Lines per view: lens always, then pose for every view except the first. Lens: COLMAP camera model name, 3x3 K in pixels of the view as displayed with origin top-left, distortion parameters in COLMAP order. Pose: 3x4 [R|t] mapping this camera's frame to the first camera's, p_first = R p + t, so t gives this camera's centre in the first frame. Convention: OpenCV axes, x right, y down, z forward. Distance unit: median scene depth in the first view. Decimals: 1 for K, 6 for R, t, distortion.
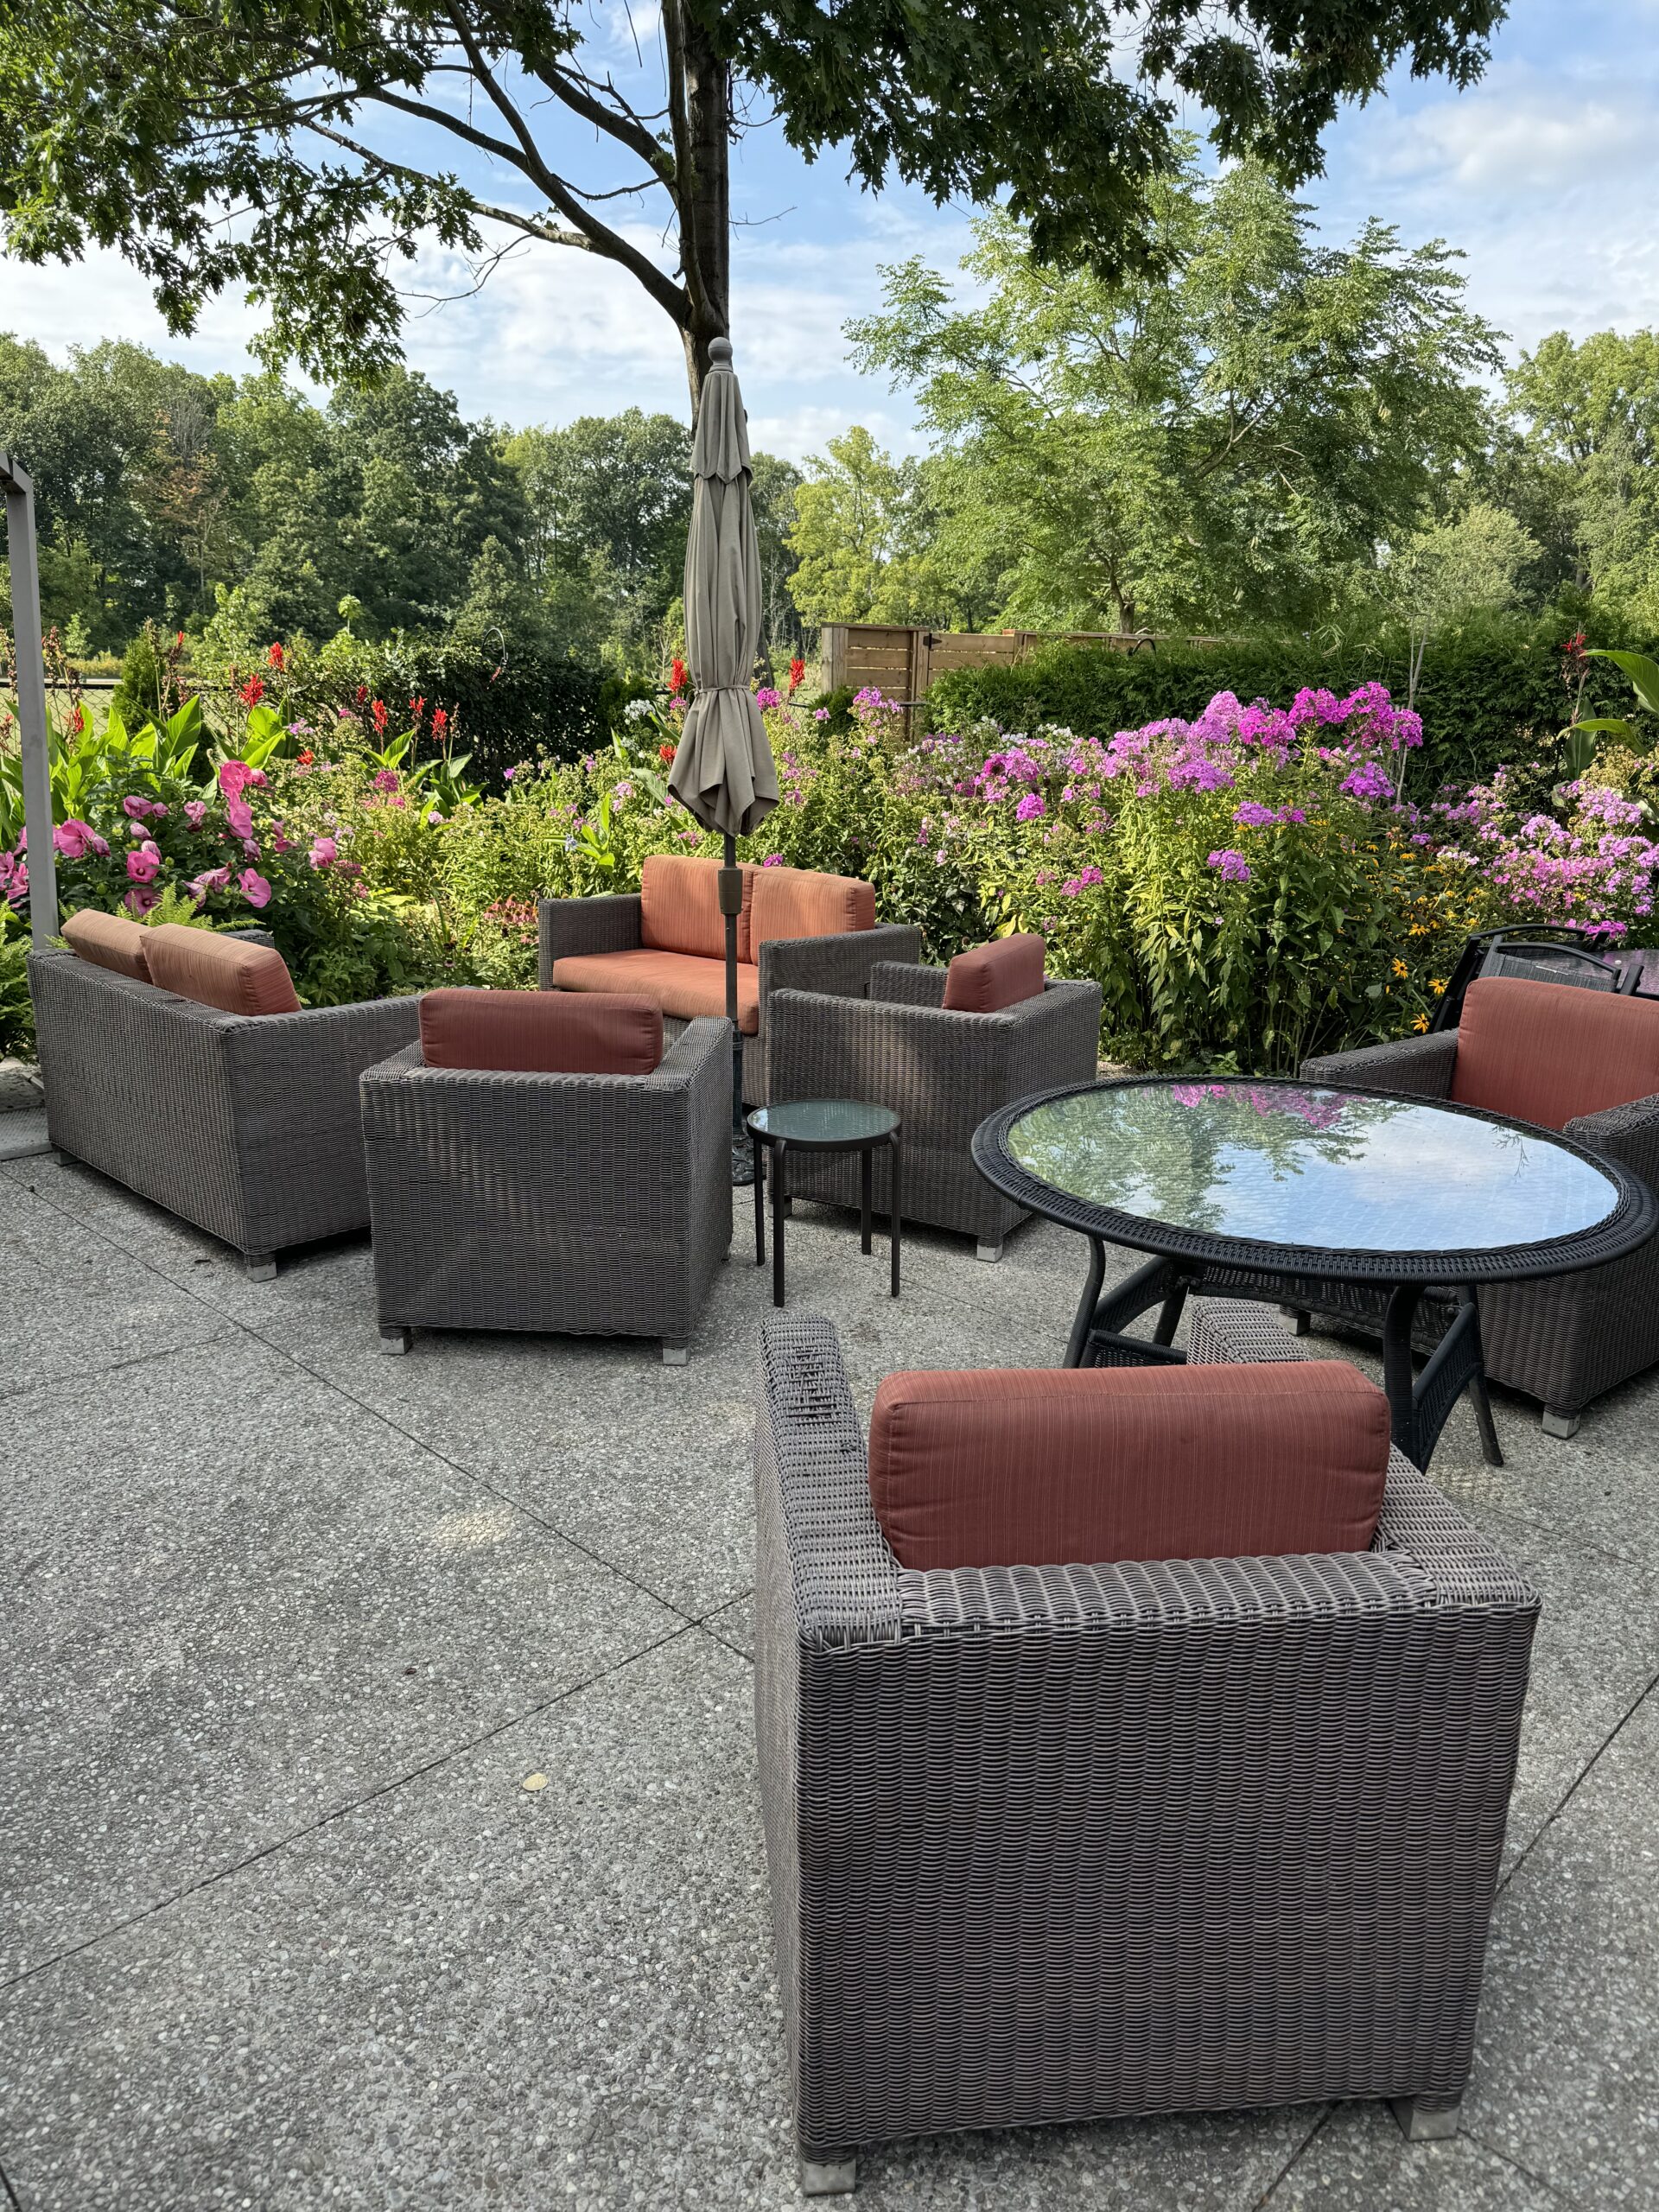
lens RADIAL K [[1531.8, 0, 825.8], [0, 1531.8, 1379.0], [0, 0, 1]] dist [0.071395, -0.064340]
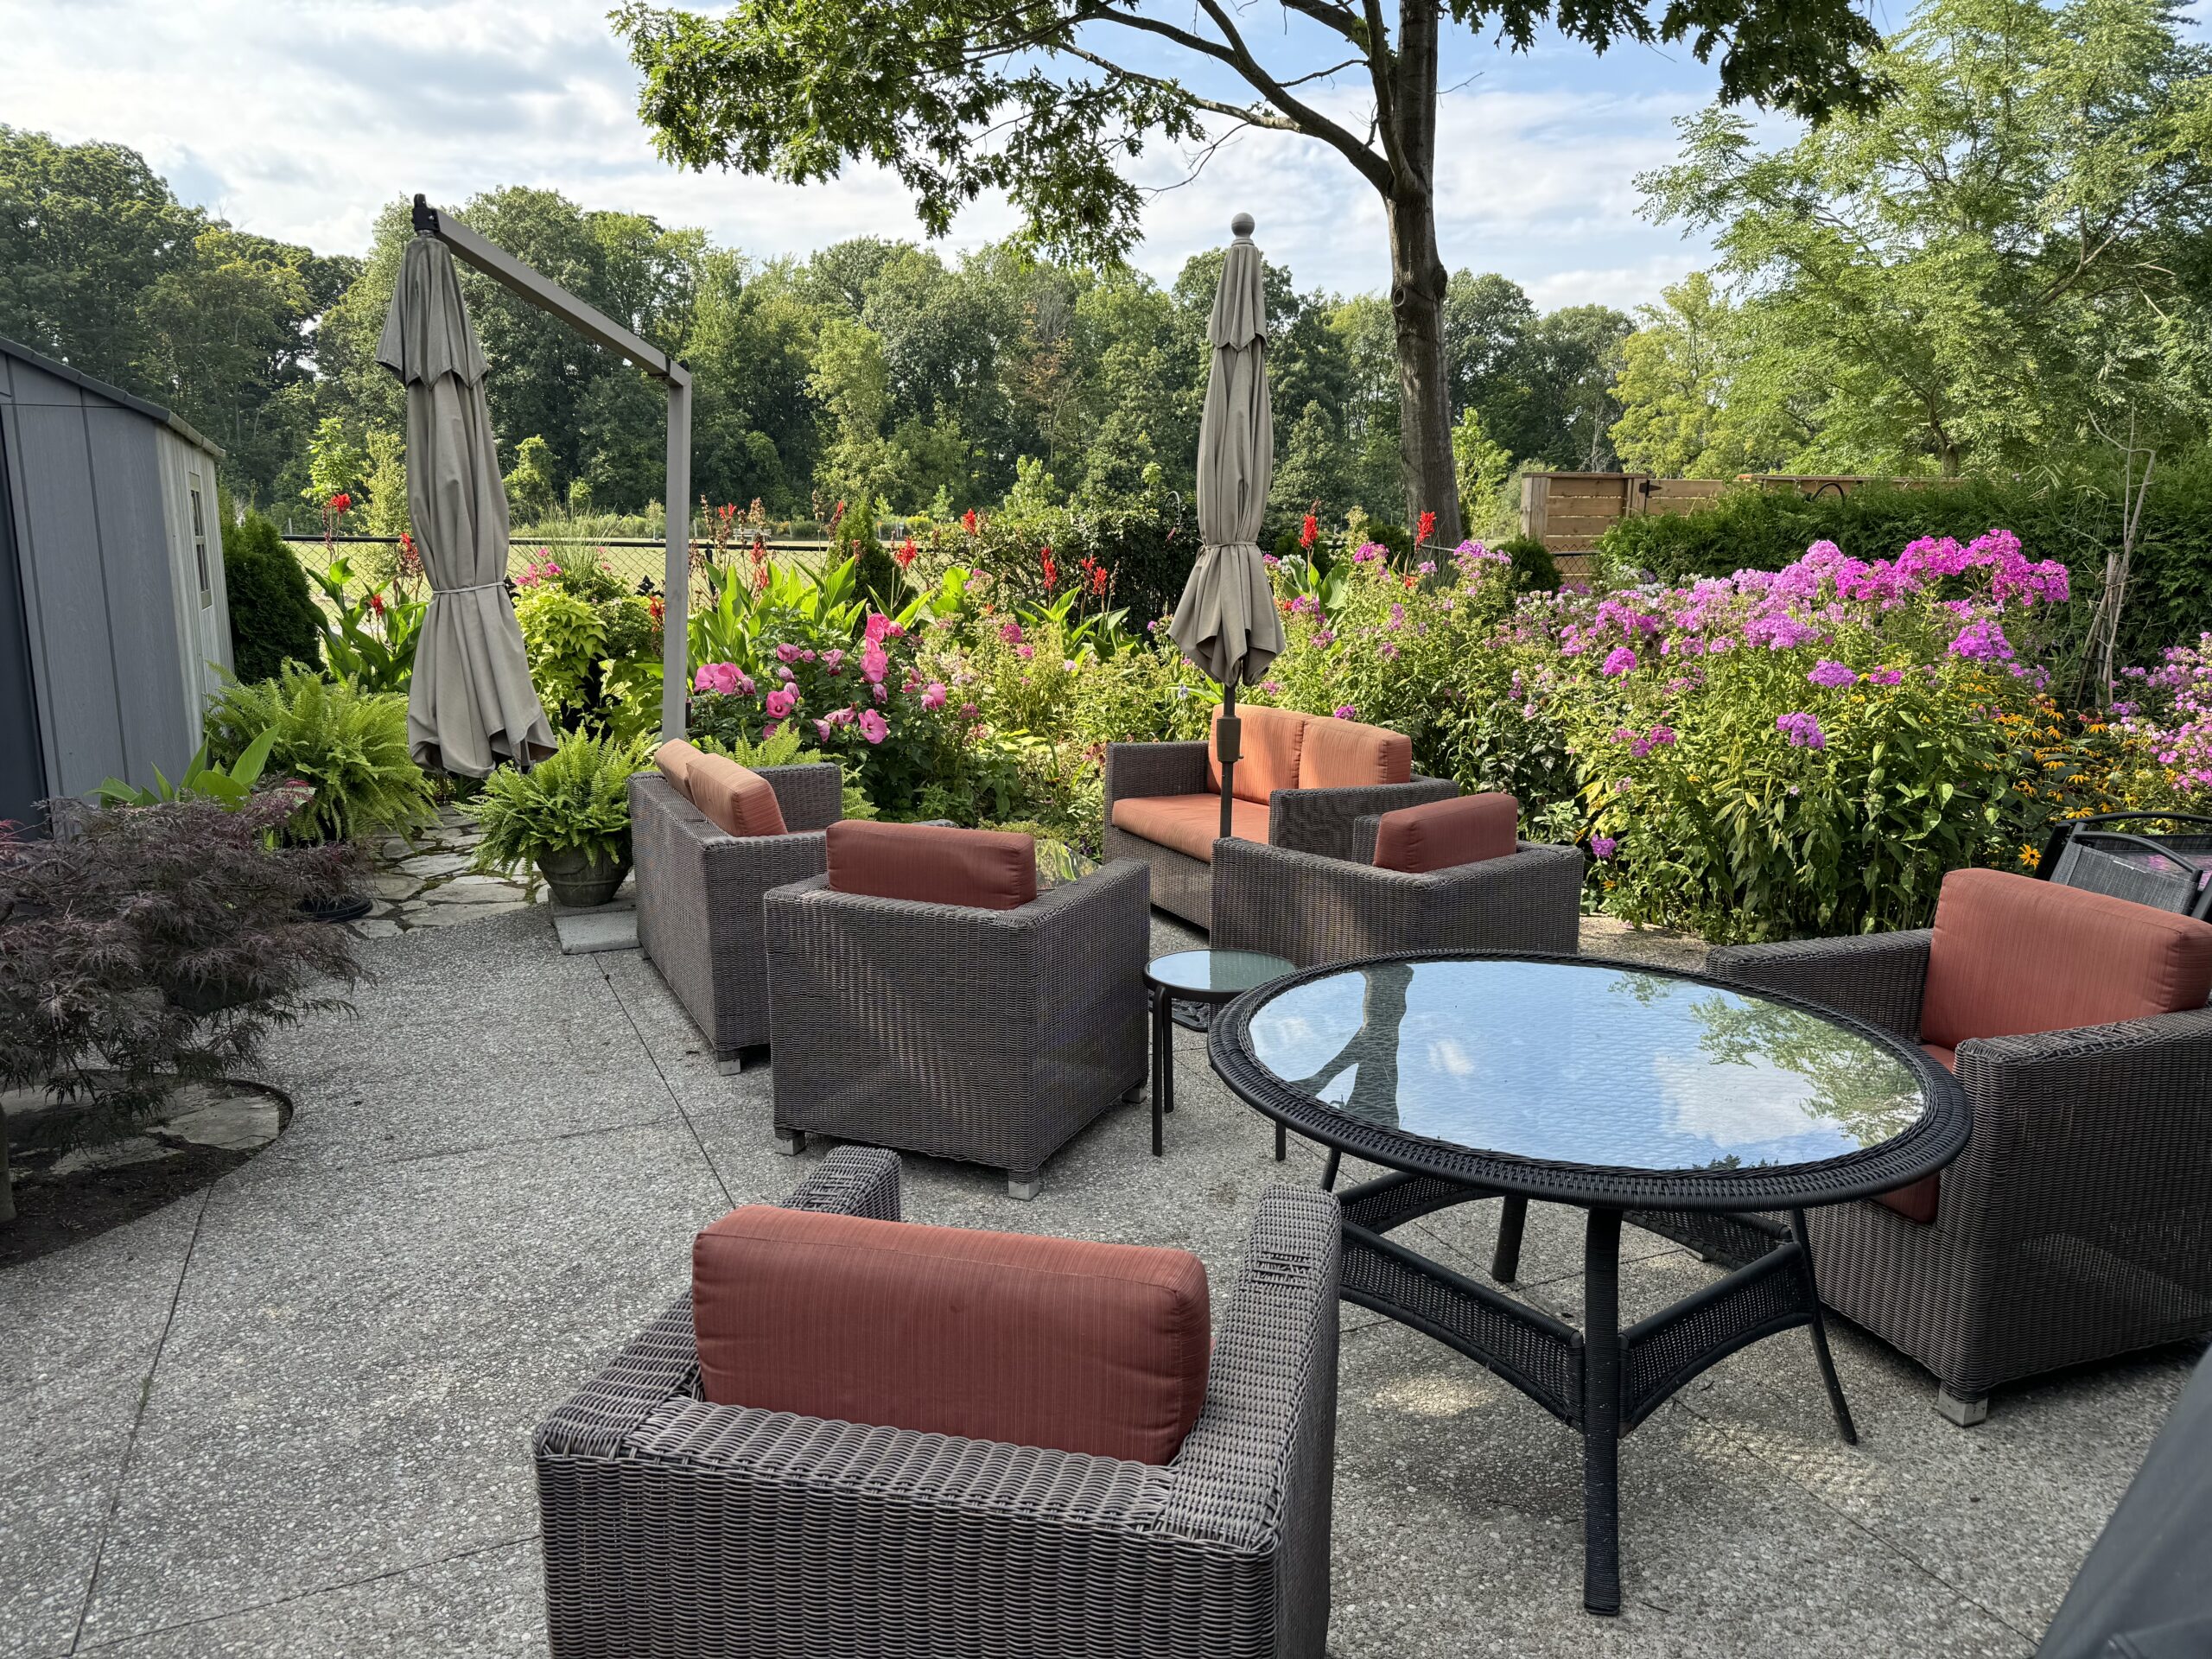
lens RADIAL K [[1581.3, 0, 1103.1], [0, 1581.3, 1121.5], [0, 0, 1]] dist [0.030394, -0.022698]
pose [[0.936284, 0.112476, -0.332749, 0.148691], [-0.134919, 0.989832, -0.045048, -0.010309], [0.324299, 0.087072, 0.941939, 0.022284]]
